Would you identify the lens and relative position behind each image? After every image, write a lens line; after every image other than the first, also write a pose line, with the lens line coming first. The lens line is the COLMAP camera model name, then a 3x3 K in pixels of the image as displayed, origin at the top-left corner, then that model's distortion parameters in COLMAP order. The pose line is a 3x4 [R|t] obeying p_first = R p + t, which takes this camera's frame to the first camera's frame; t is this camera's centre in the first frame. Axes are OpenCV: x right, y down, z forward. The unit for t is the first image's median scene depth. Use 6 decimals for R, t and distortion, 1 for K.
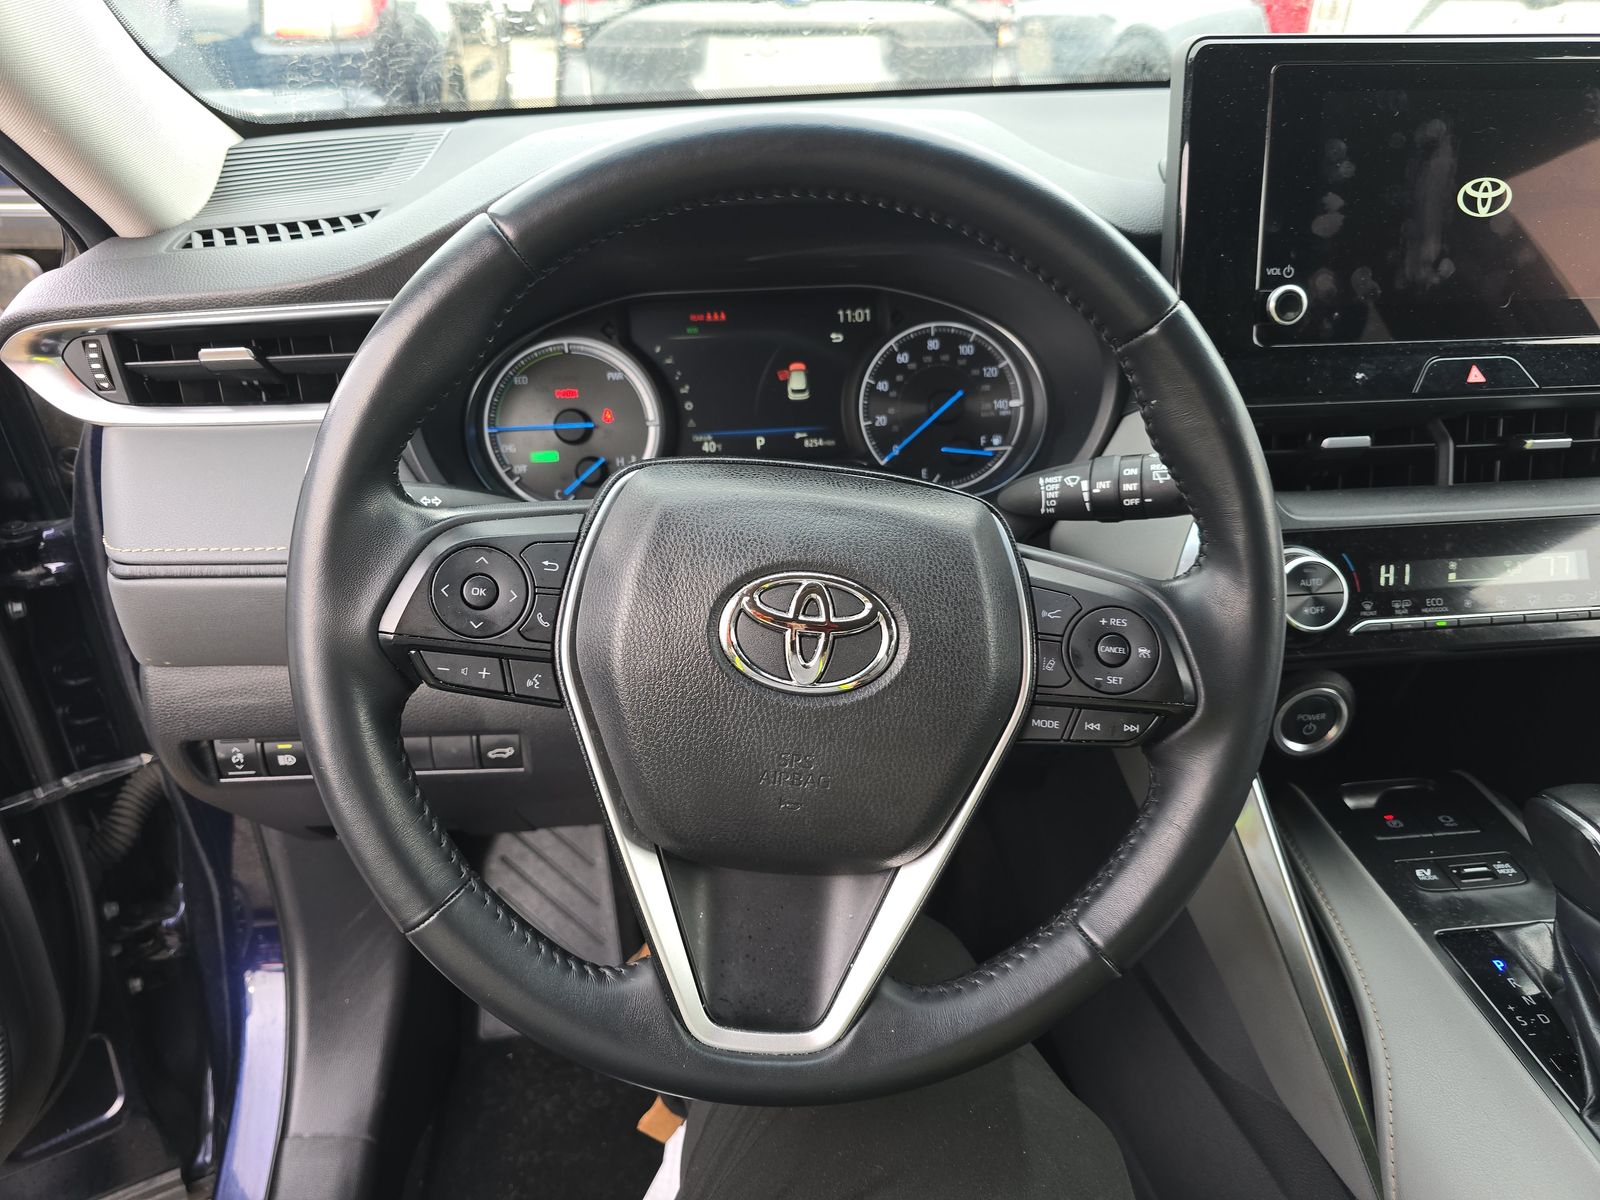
lens RADIAL K [[1094.5, 0, 800.0], [0, 1094.5, 600.0], [0, 0, 1]] dist [0.006989, -0.003606]
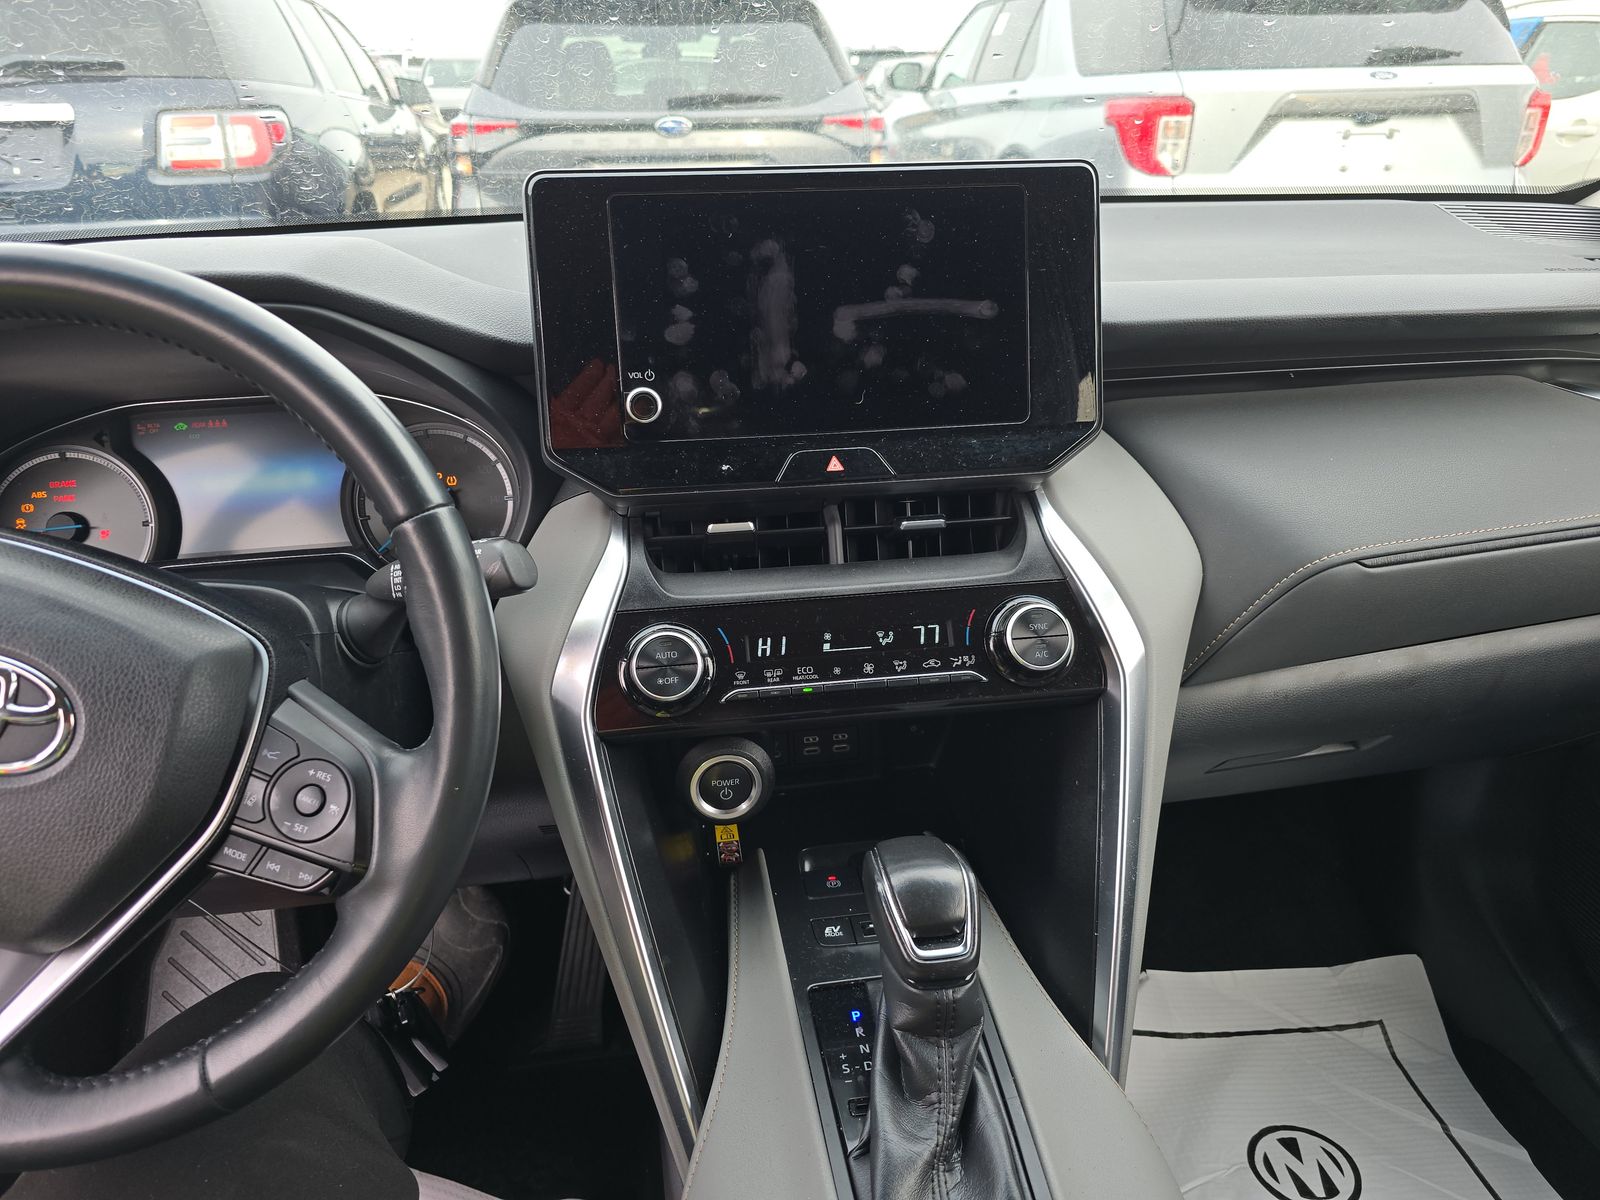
lens RADIAL K [[1057.3, 0, 800.9], [0, 1057.3, 624.9], [0, 0, 1]] dist [0.001673, -0.004170]
pose [[0.999022, -0.024954, 0.036496, 0.453767], [0.027159, 0.997754, -0.061230, 0.017695], [-0.034886, 0.062161, 0.997456, -0.045158]]
